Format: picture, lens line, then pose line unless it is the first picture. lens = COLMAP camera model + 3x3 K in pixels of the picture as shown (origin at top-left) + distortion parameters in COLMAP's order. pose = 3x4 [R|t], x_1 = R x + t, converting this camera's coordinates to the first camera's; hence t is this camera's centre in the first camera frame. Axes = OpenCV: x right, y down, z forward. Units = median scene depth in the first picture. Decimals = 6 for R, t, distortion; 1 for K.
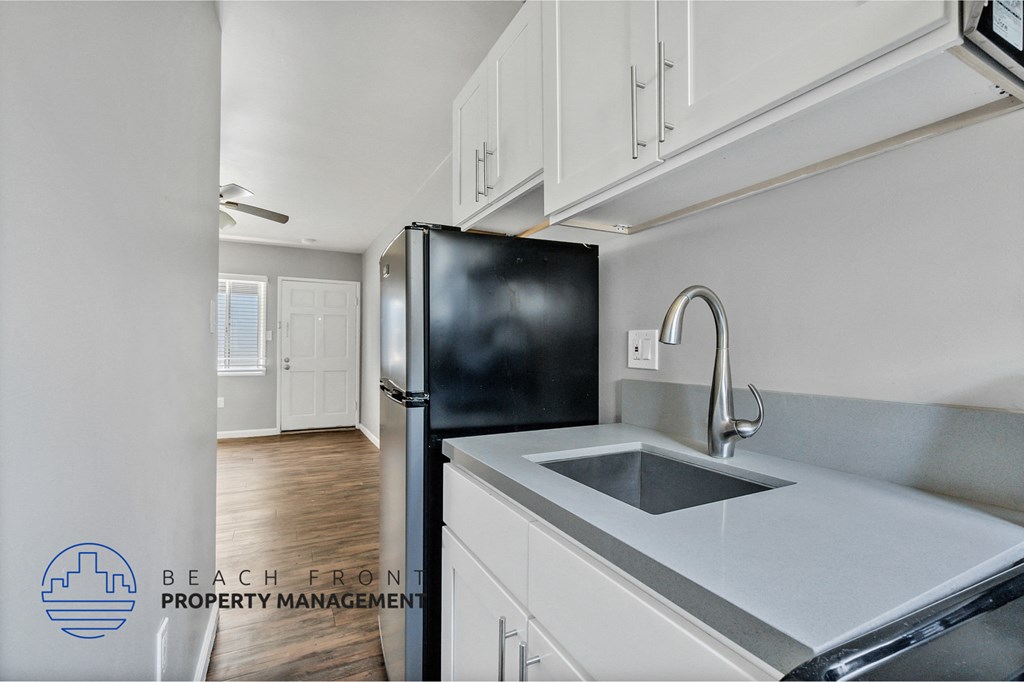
lens RADIAL K [[453.1, 0, 514.3], [0, 453.1, 344.2], [0, 0, 1]] dist [0.000820, -0.000055]
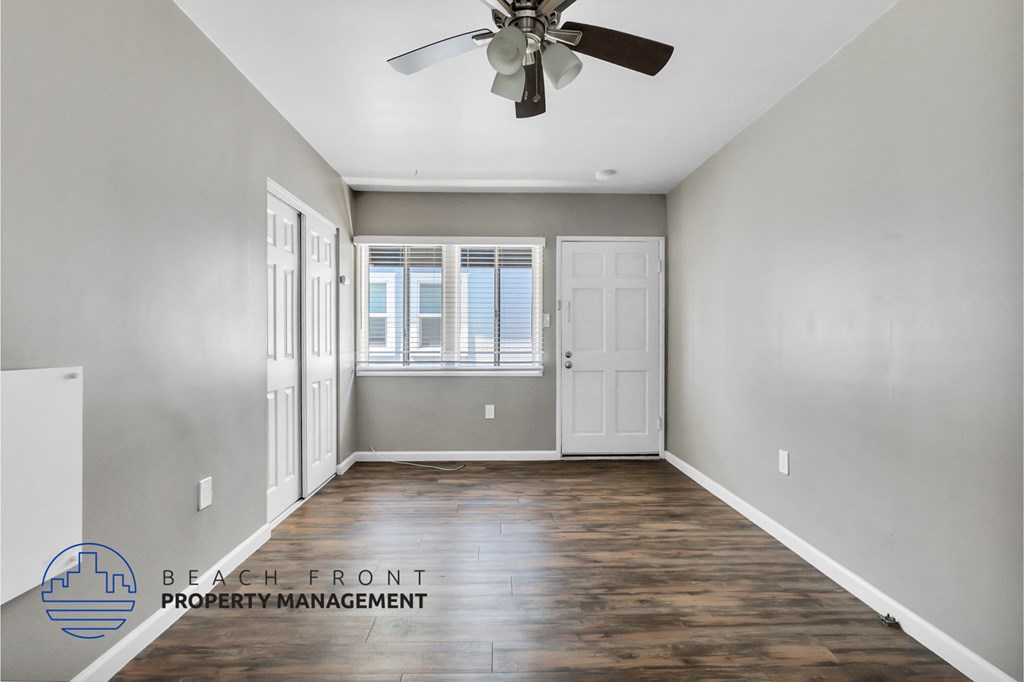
lens RADIAL K [[453.1, 0, 504.1], [0, 453.1, 341.9], [0, 0, 1]] dist [0.000820, -0.000055]
pose [[0.899728, -0.000604, -0.436450, -0.287731], [0.008561, 0.999831, 0.016264, 0.002611], [0.436366, -0.018370, 0.899582, 0.328042]]
